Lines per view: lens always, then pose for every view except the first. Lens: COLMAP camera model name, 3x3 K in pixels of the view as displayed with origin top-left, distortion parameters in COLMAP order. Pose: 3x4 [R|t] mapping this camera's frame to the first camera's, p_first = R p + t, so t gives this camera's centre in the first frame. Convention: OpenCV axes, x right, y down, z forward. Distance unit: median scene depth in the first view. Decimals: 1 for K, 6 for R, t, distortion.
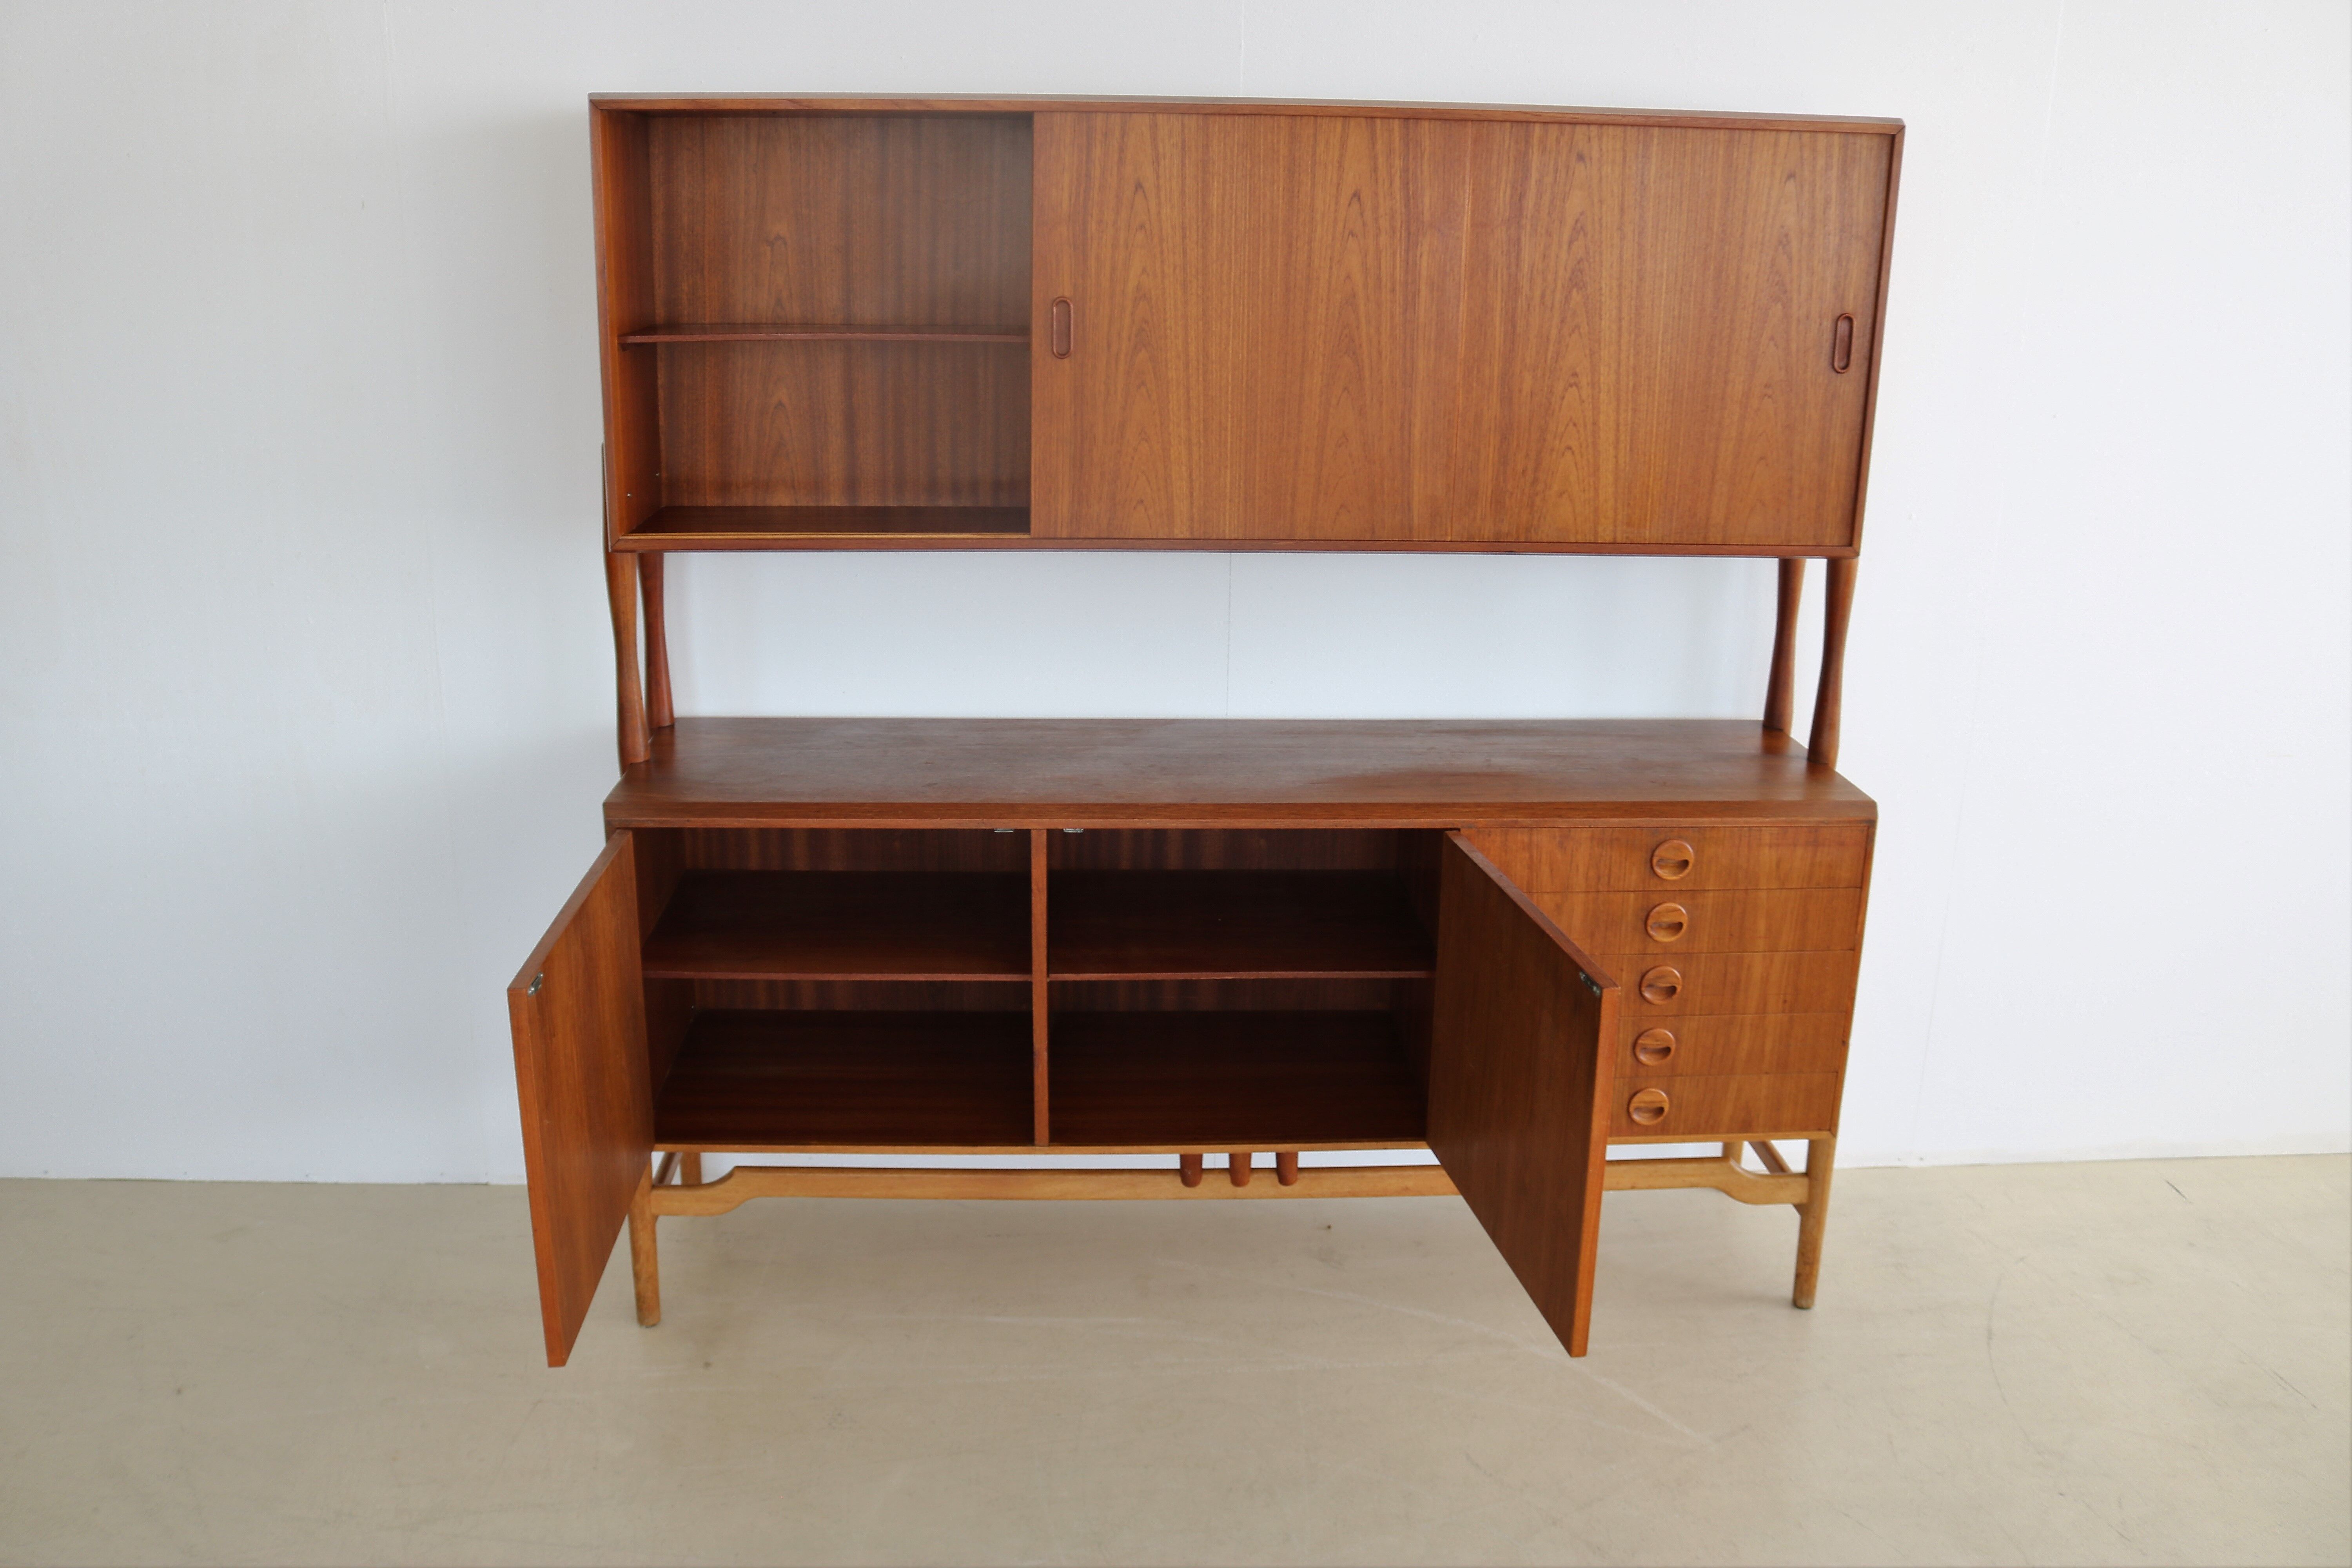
lens RADIAL K [[1948.4, 0, 1173.5], [0, 1948.4, 795.3], [0, 0, 1]] dist [-0.140832, 0.102430]
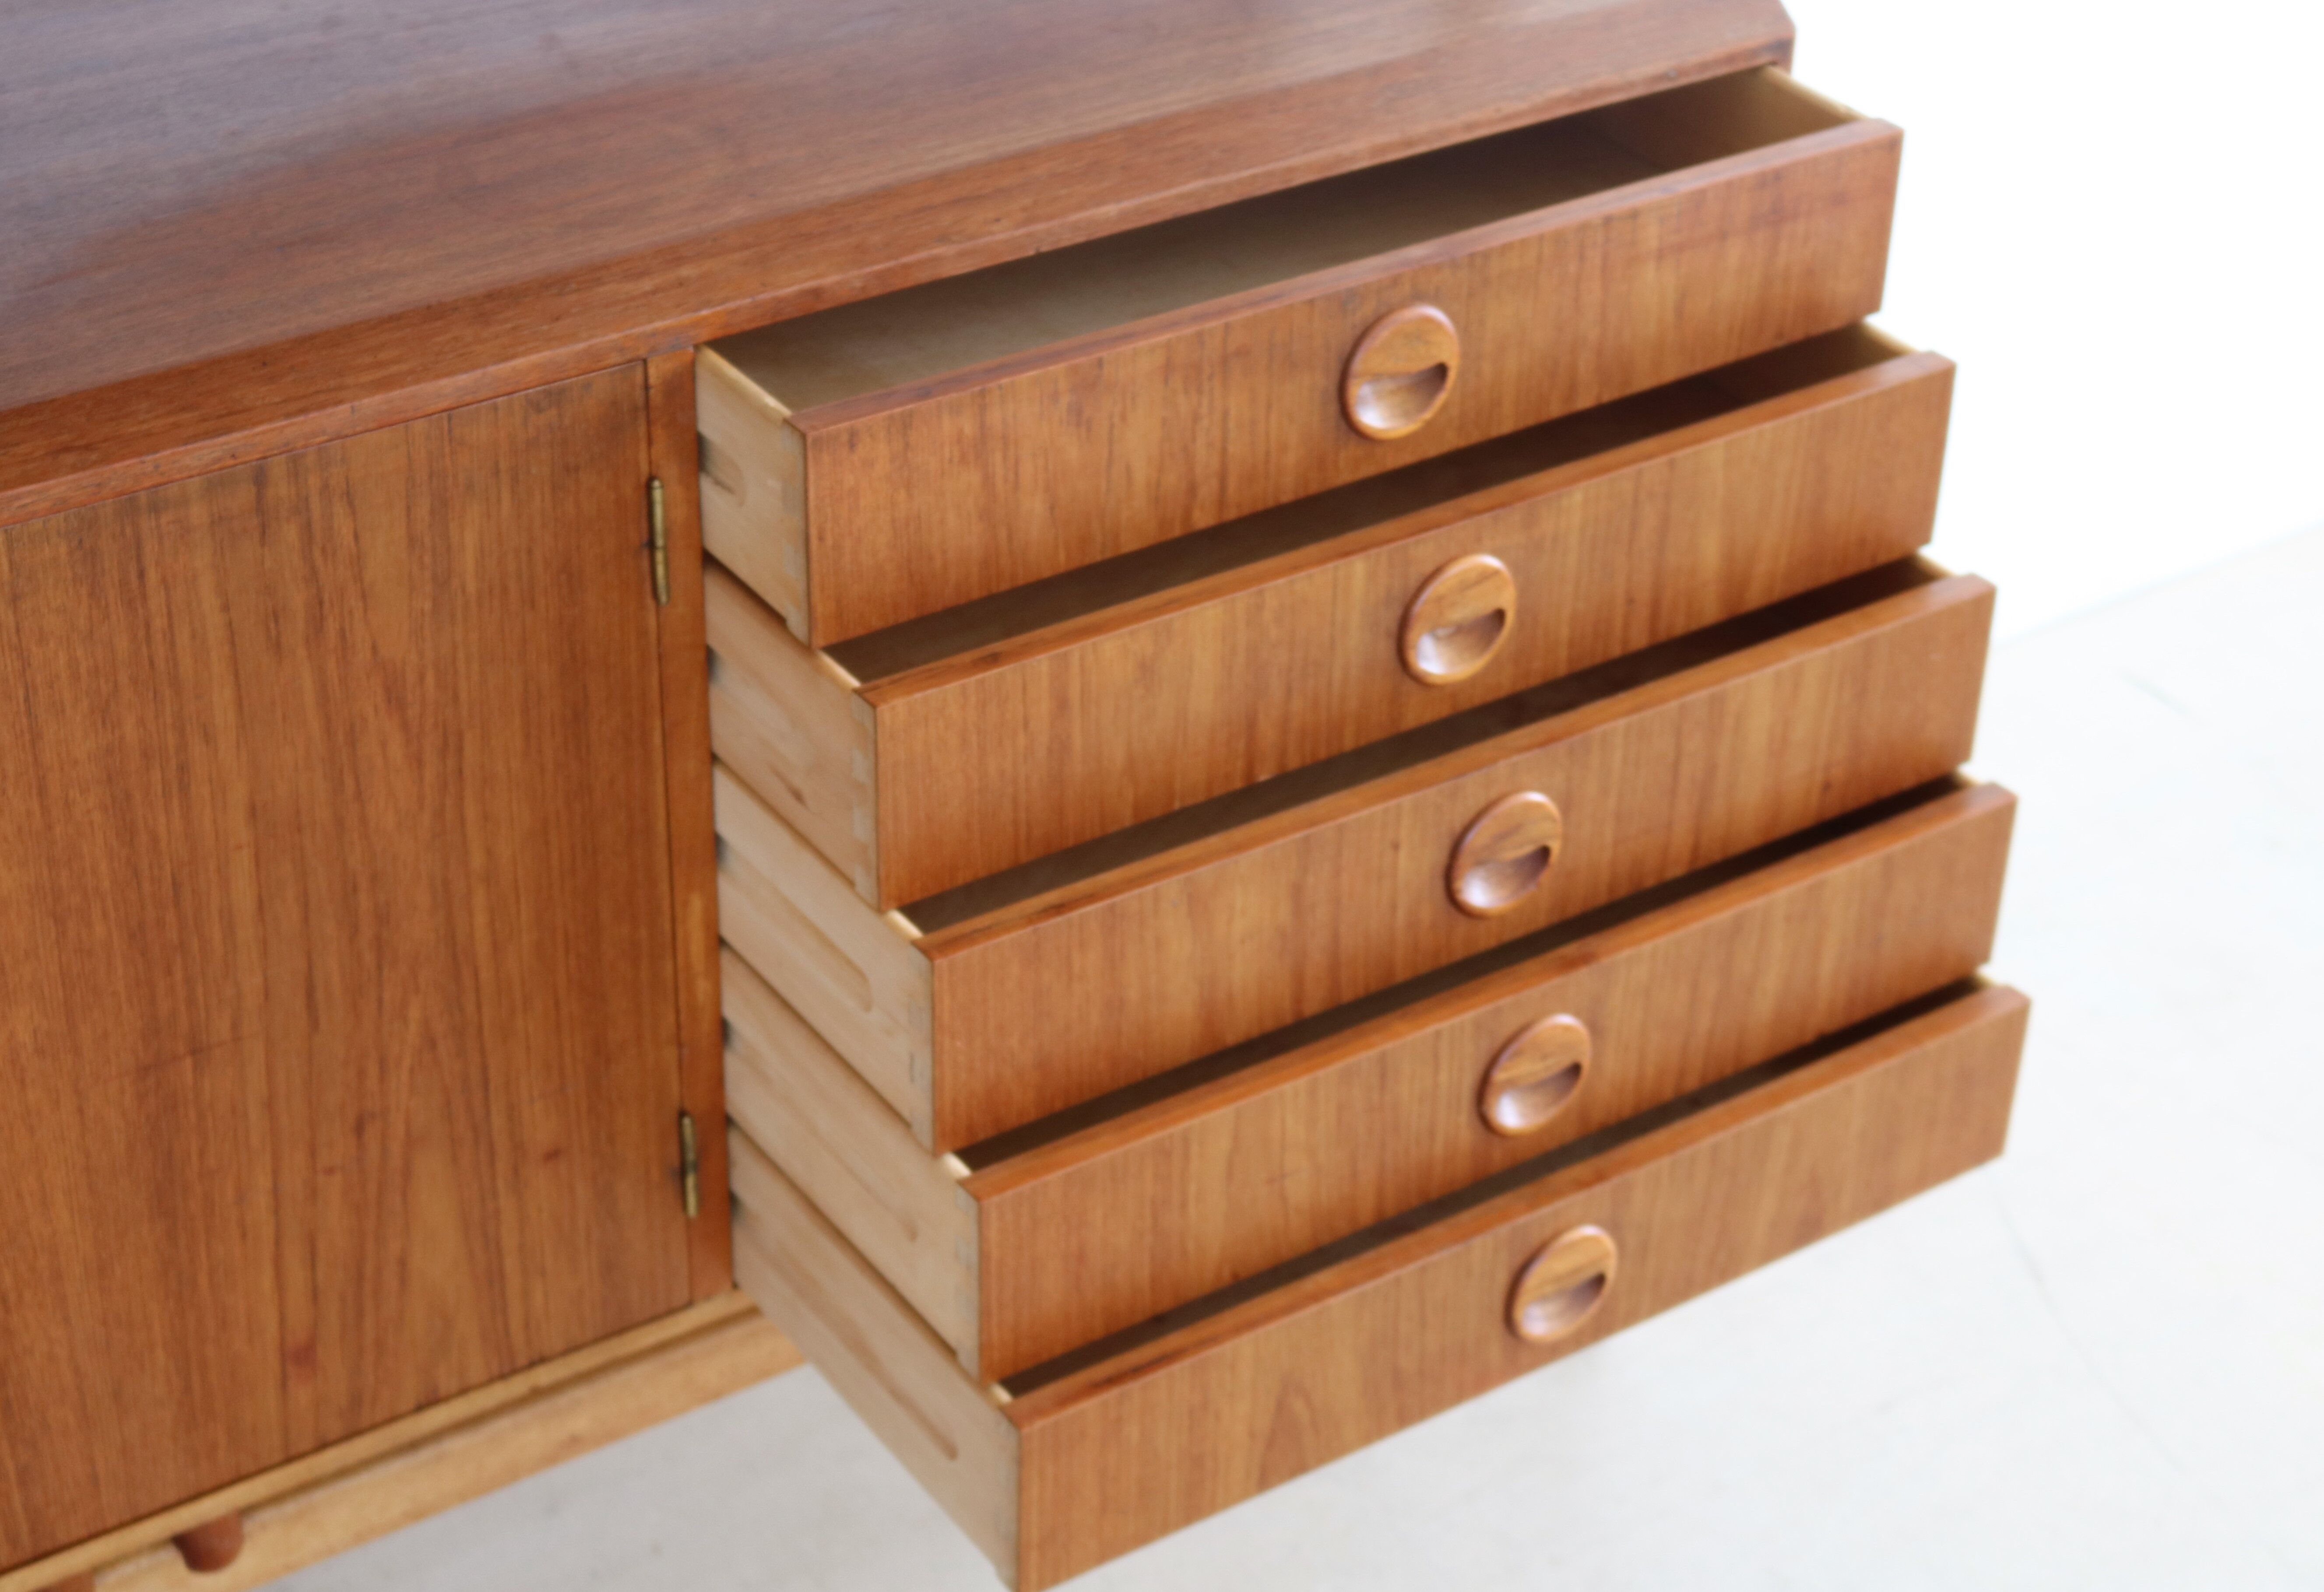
lens RADIAL K [[4138.2, 0, 1164.8], [0, 4138.2, 814.9], [0, 0, 1]] dist [-0.025904, 0.000000]
pose [[0.851704, -0.275236, 0.445920, -0.075130], [0.139734, 0.939432, 0.312958, -0.097427], [-0.505049, -0.204237, 0.838578, 0.432717]]
